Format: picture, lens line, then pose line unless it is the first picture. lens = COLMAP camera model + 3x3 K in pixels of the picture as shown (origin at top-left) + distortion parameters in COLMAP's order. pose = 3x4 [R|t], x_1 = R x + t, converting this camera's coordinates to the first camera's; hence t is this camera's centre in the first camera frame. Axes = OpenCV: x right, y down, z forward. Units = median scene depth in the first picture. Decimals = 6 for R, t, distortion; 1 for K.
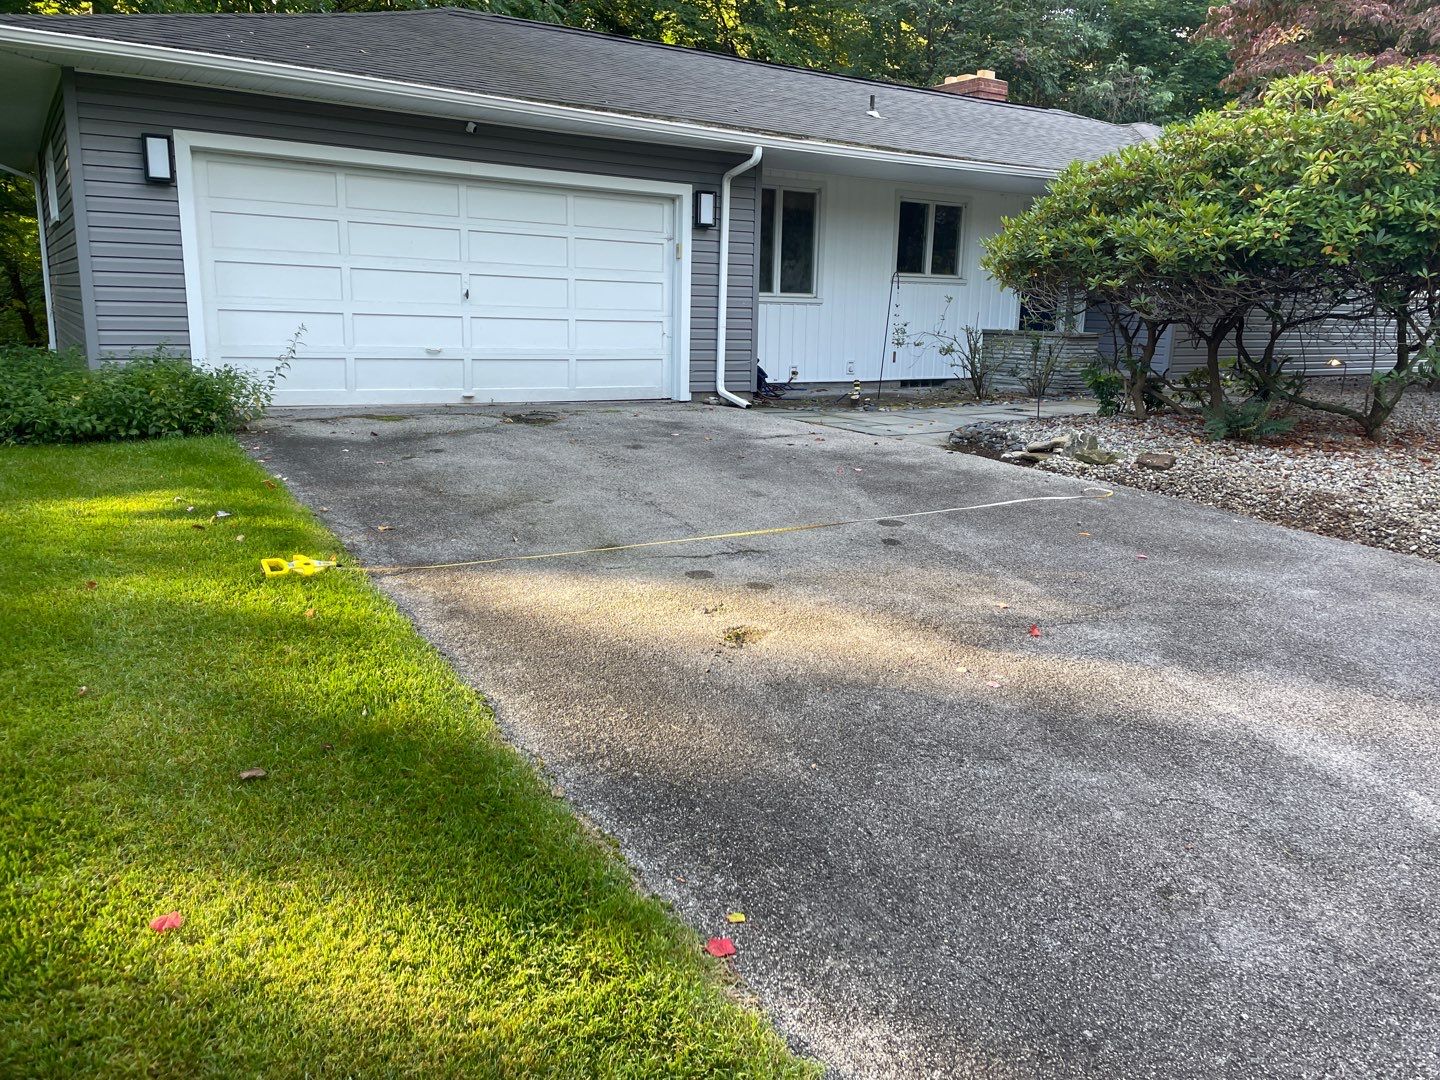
lens RADIAL K [[1086.5, 0, 745.2], [0, 1086.5, 515.6], [0, 0, 1]] dist [0.094473, -0.113626]
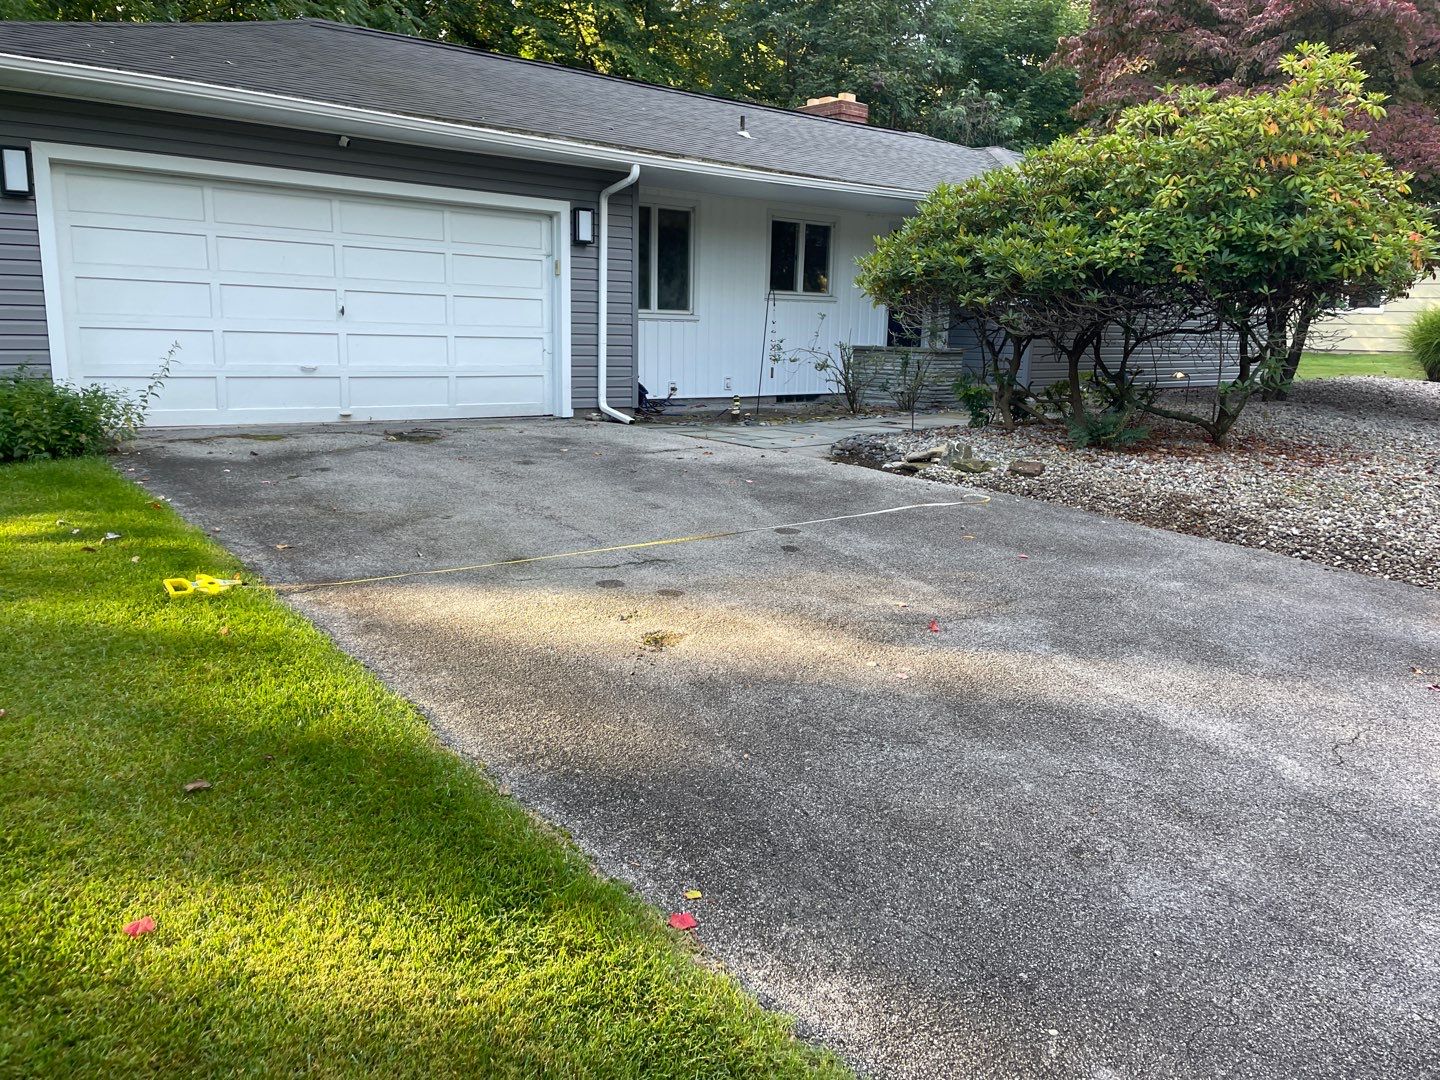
lens RADIAL K [[1085.7, 0, 722.6], [0, 1085.7, 535.0], [0, 0, 1]] dist [0.093280, -0.113268]
pose [[0.994636, -0.022637, 0.100926, -0.025235], [0.022492, 0.999744, 0.002577, 0.005274], [-0.100958, -0.000293, 0.994891, -0.018099]]
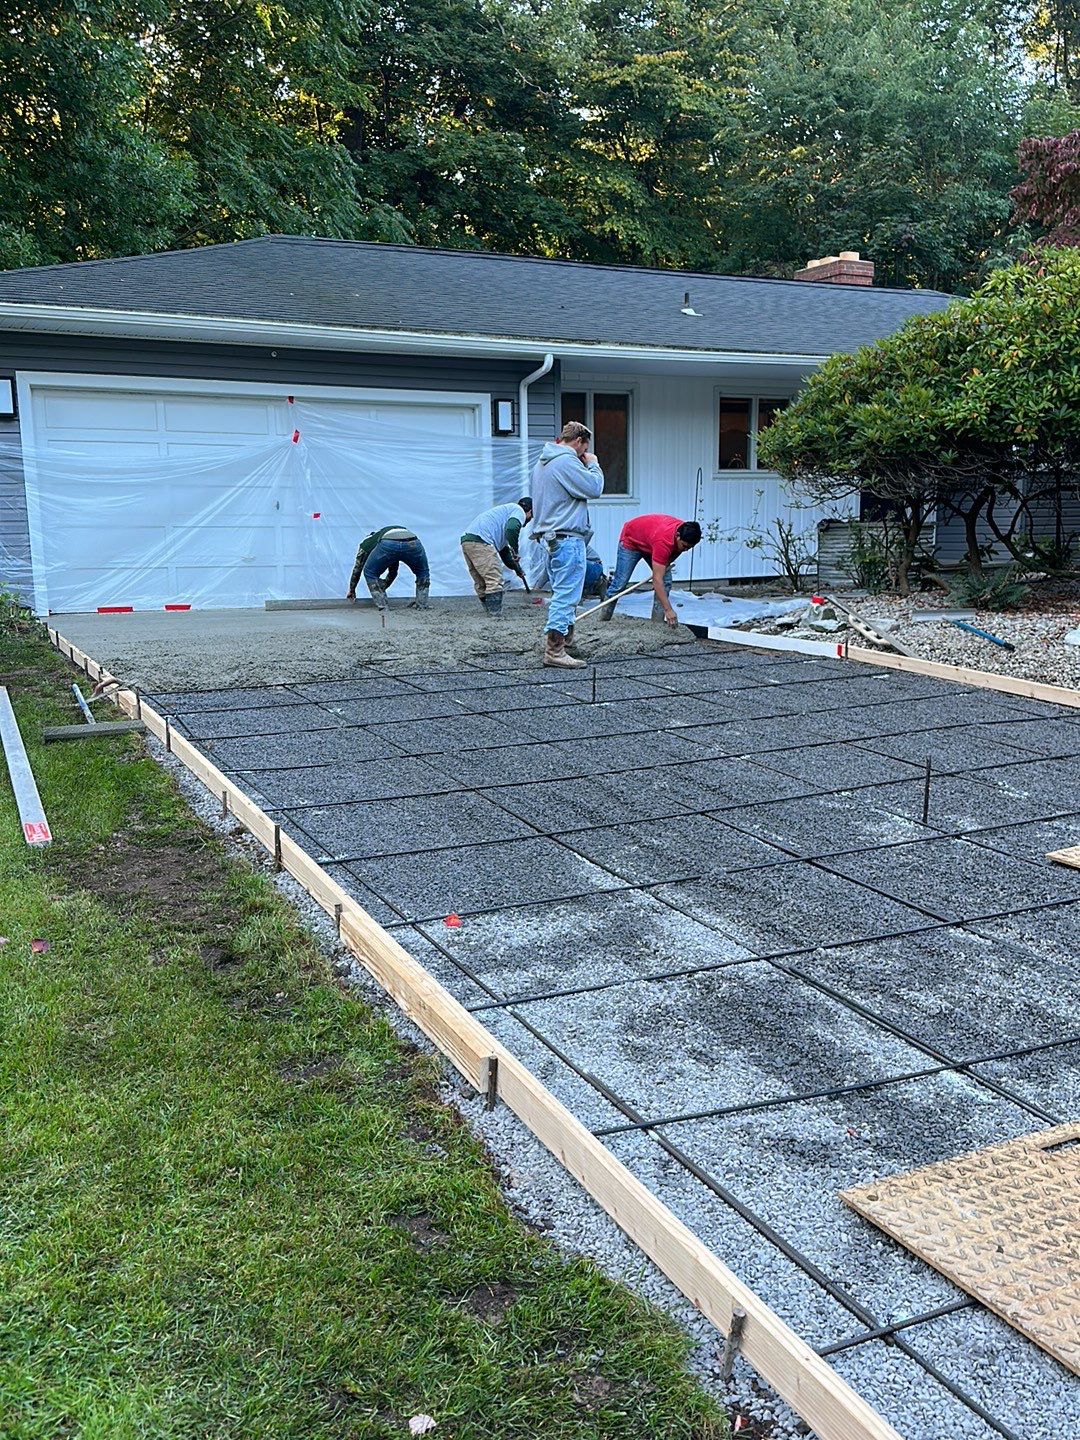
lens RADIAL K [[1263.6, 0, 538.6], [0, 1263.6, 727.0], [0, 0, 1]] dist [0.169027, -0.357827]
pose [[0.994482, -0.024703, -0.101958, 0.164969], [0.021443, 0.999227, -0.032949, 0.083325], [0.102693, 0.030581, 0.994243, -0.286761]]
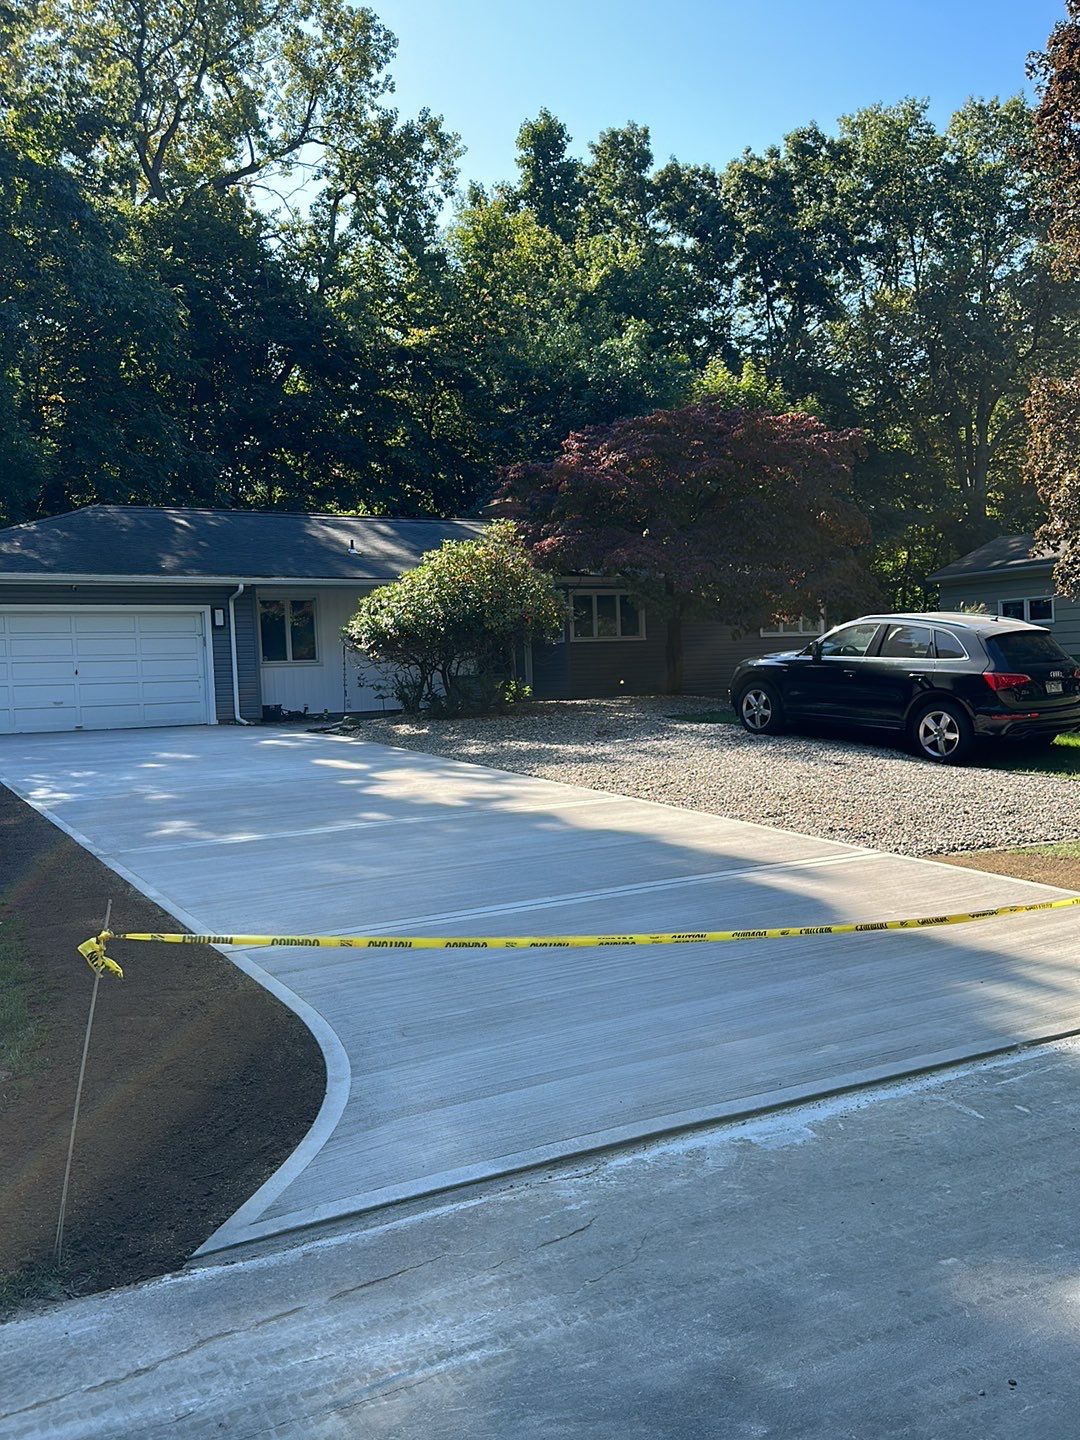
lens RADIAL K [[1263.6, 0, 538.6], [0, 1263.6, 727.0], [0, 0, 1]] dist [0.169027, -0.357827]
pose [[0.997276, -0.058414, -0.045041, 0.826291], [0.051328, 0.988099, -0.145002, 0.327873], [0.052975, 0.142295, 0.988406, -1.464111]]
